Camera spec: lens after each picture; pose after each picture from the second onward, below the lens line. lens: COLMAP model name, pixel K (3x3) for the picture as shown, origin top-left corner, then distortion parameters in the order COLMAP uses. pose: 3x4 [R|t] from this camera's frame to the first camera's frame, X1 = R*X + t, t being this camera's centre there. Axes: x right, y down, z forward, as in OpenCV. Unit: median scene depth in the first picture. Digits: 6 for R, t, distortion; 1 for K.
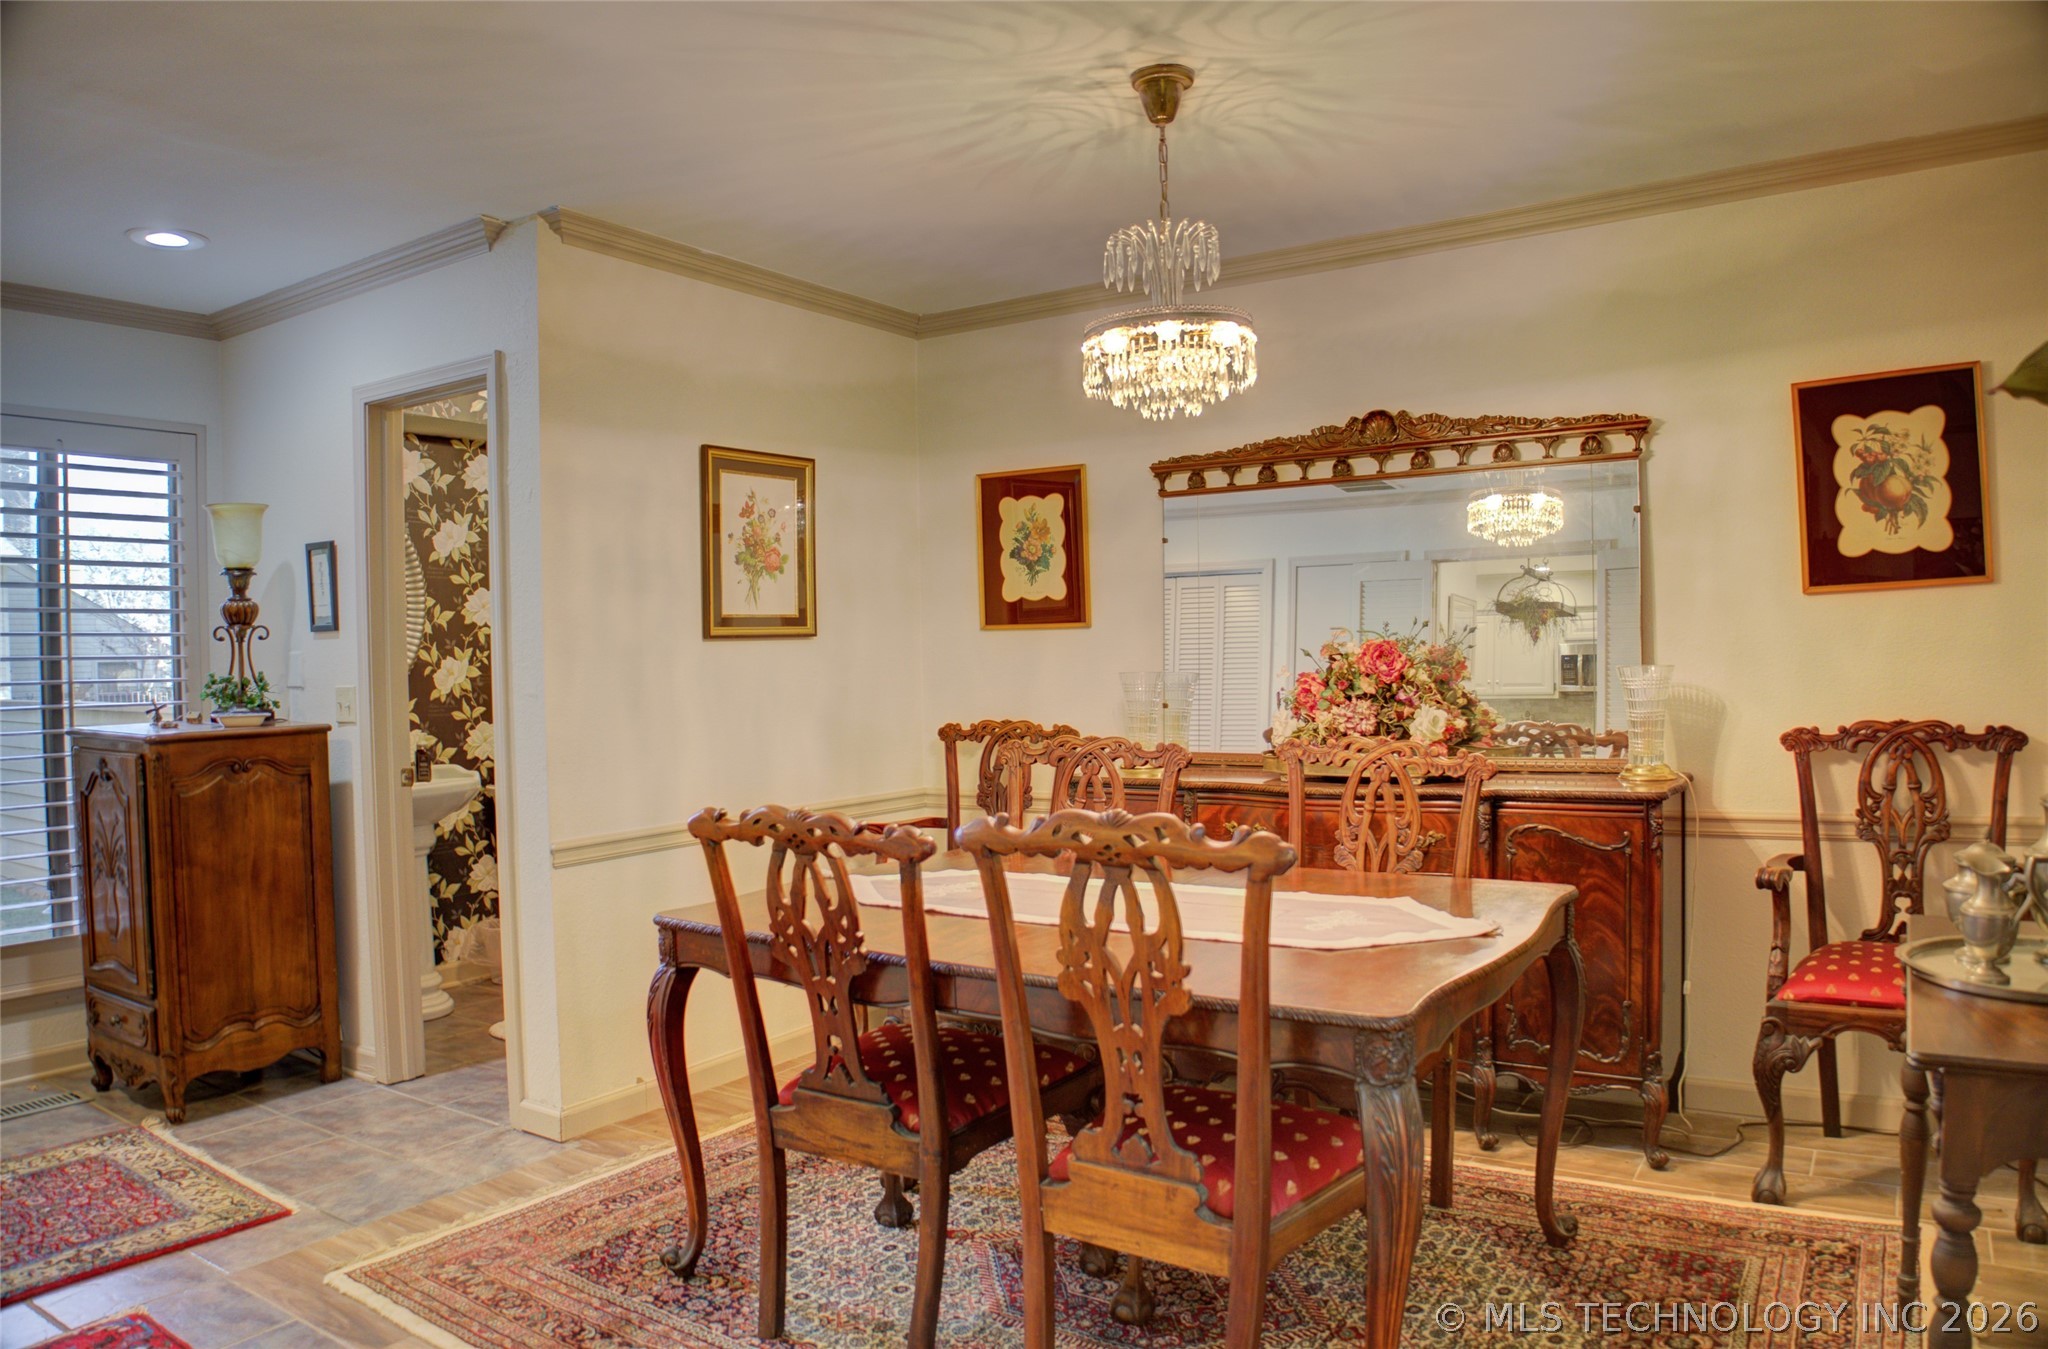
lens RADIAL K [[1379.4, 0, 1024.0], [0, 1379.4, 674.5], [0, 0, 1]] dist [-0.086249, 0.003085]
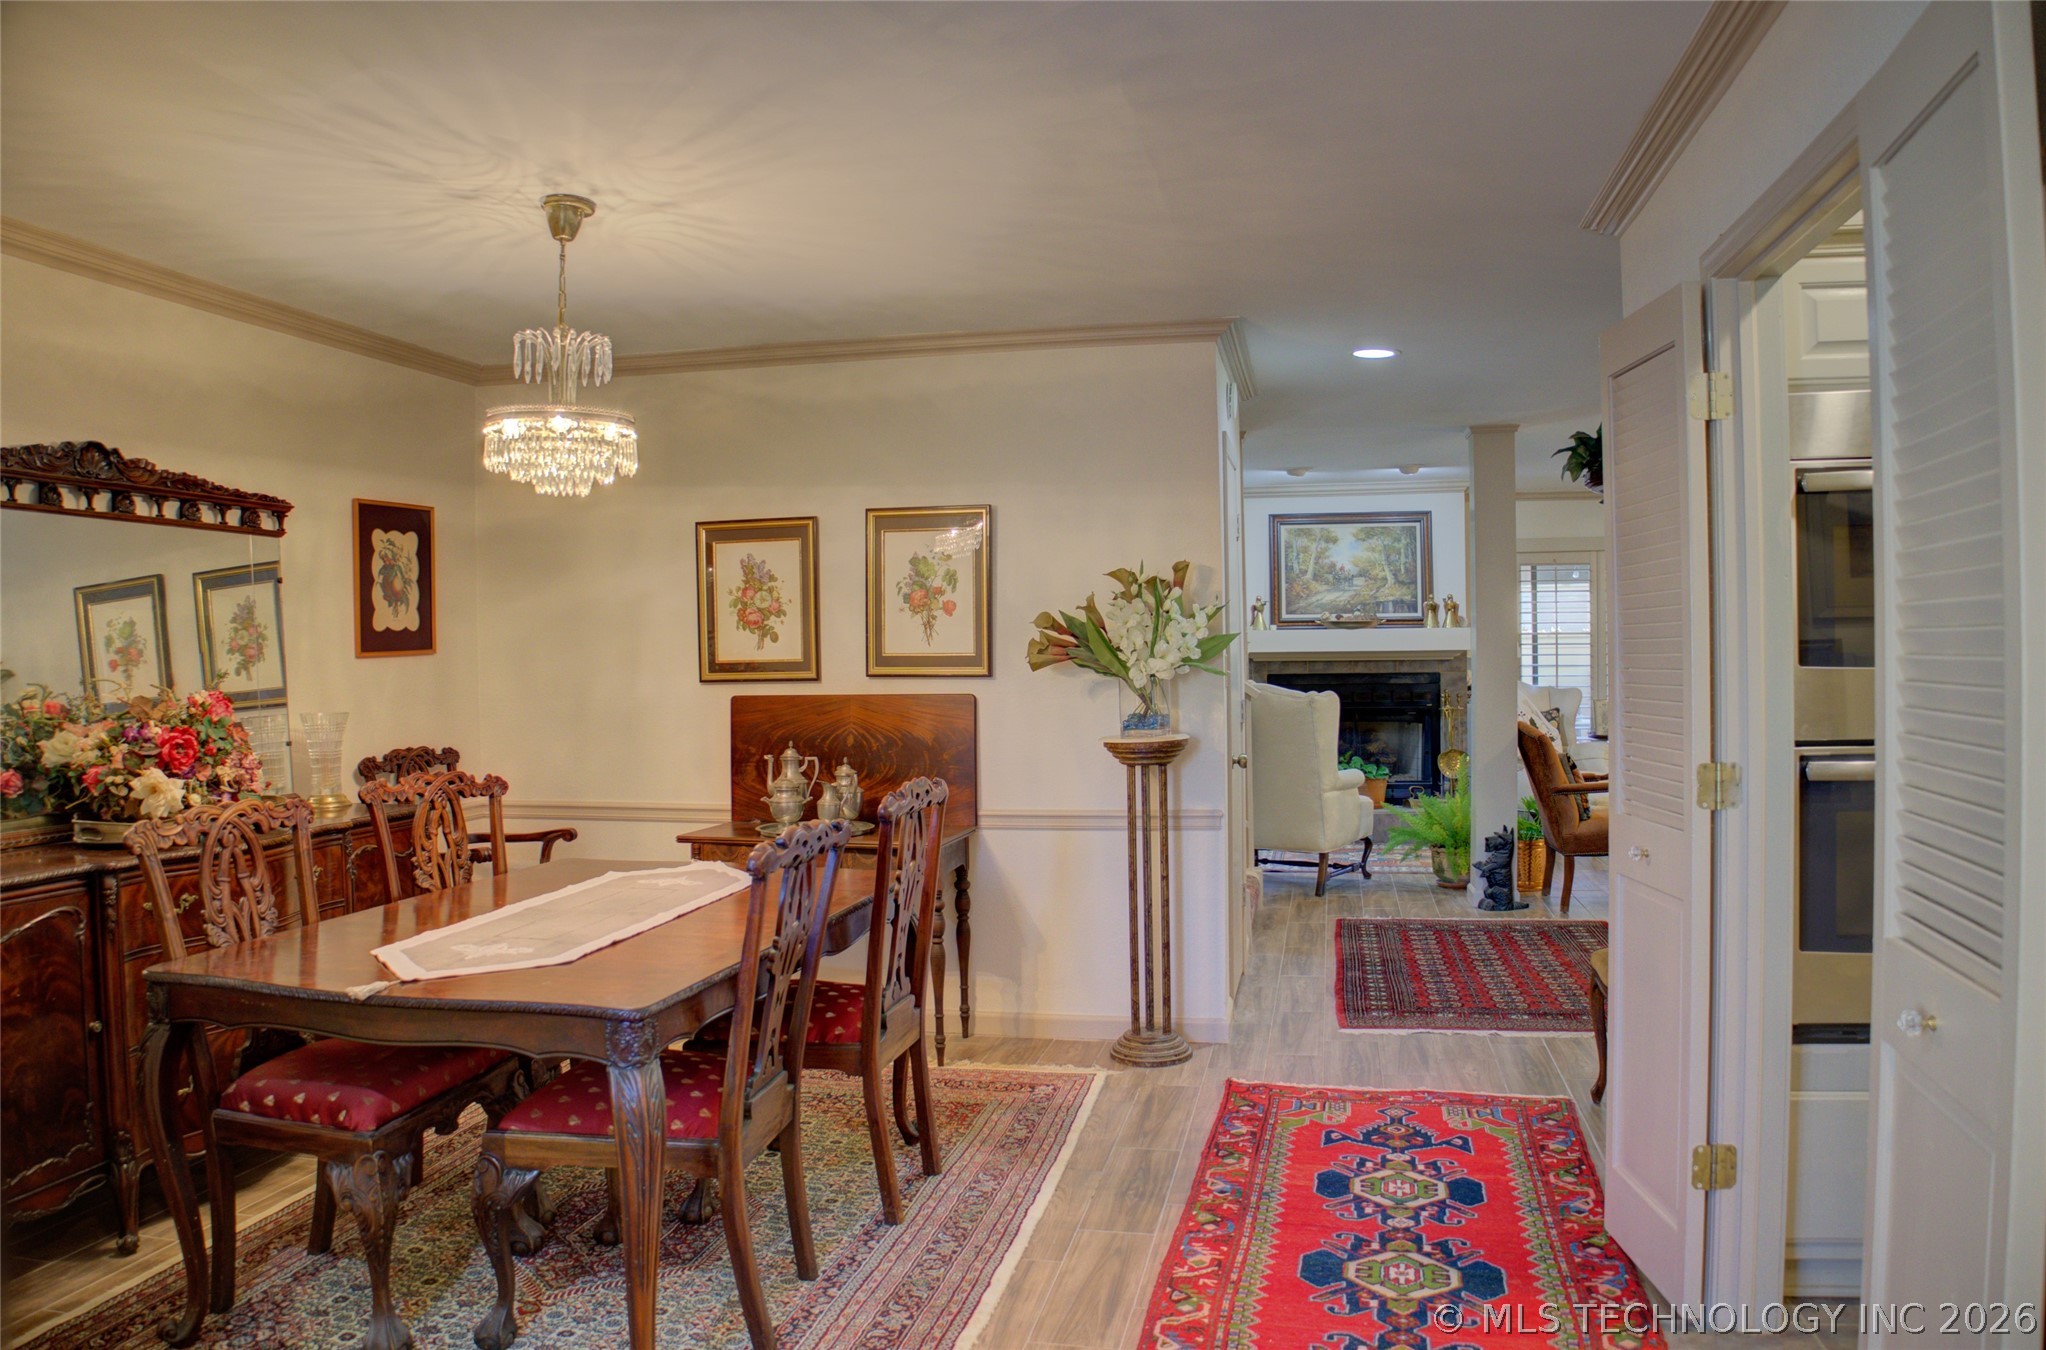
lens RADIAL K [[1465.3, 0, 1023.0], [0, 1465.3, 675.0], [0, 0, 1]] dist [-0.100954, -0.001359]
pose [[-0.375230, 0.017938, 0.926758, -1.184758], [0.039709, 0.999206, -0.003263, -0.014570], [-0.926081, 0.035577, -0.375644, 1.115173]]
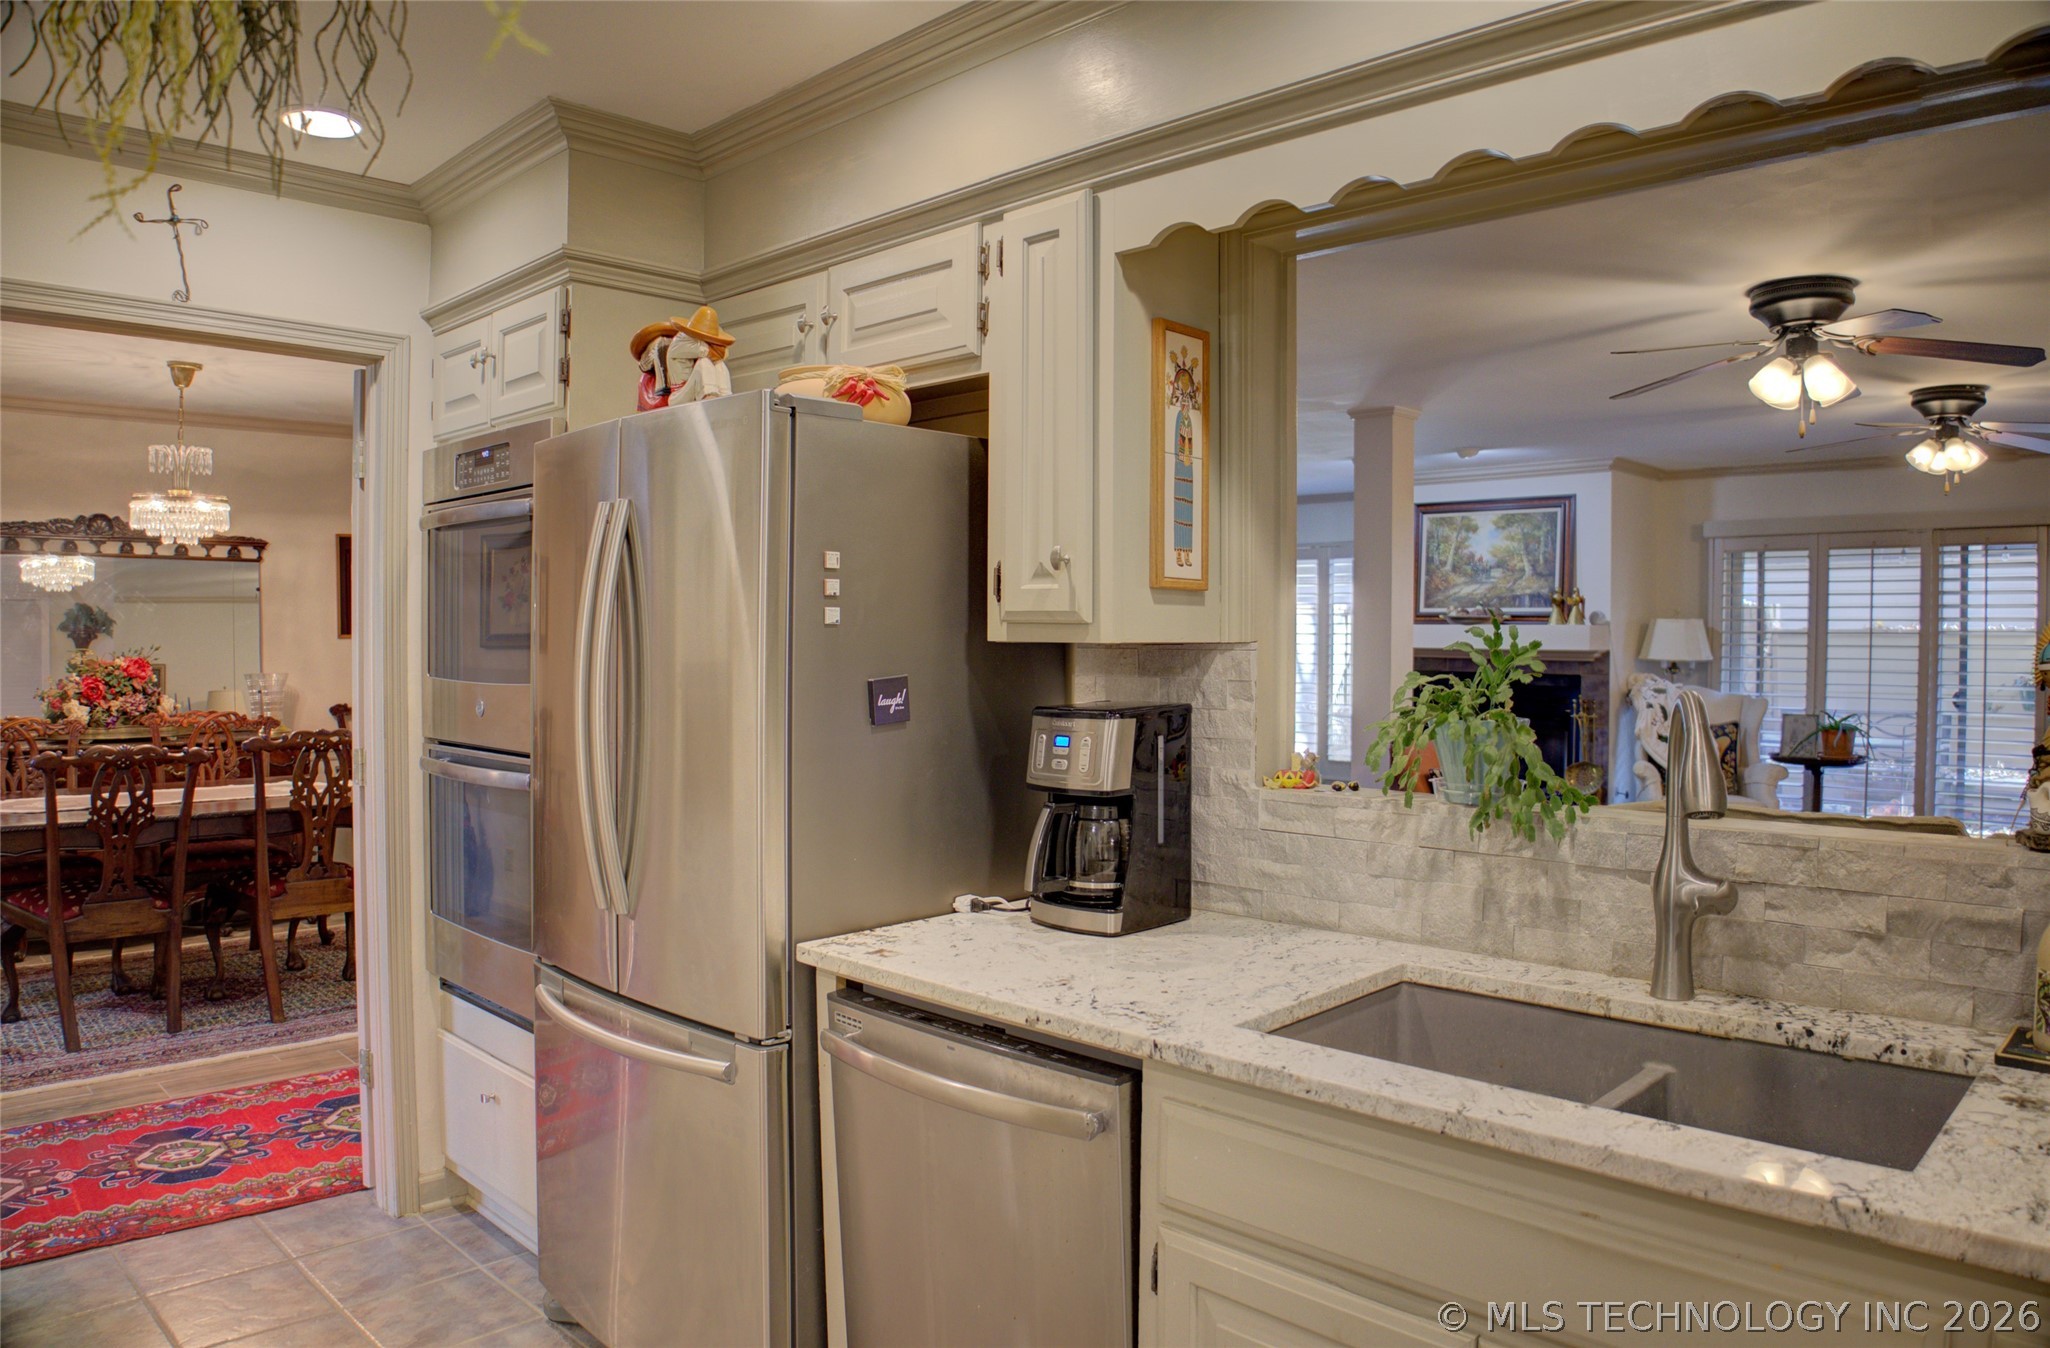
lens RADIAL K [[1429.2, 0, 1025.0], [0, 1429.2, 674.0], [0, 0, 1]] dist [-0.092361, 0.004663]
pose [[0.220015, -0.000681, 0.975496, -1.525639], [0.004658, 0.999989, -0.000353, 0.000646], [-0.975485, 0.004622, 0.220016, -0.588440]]
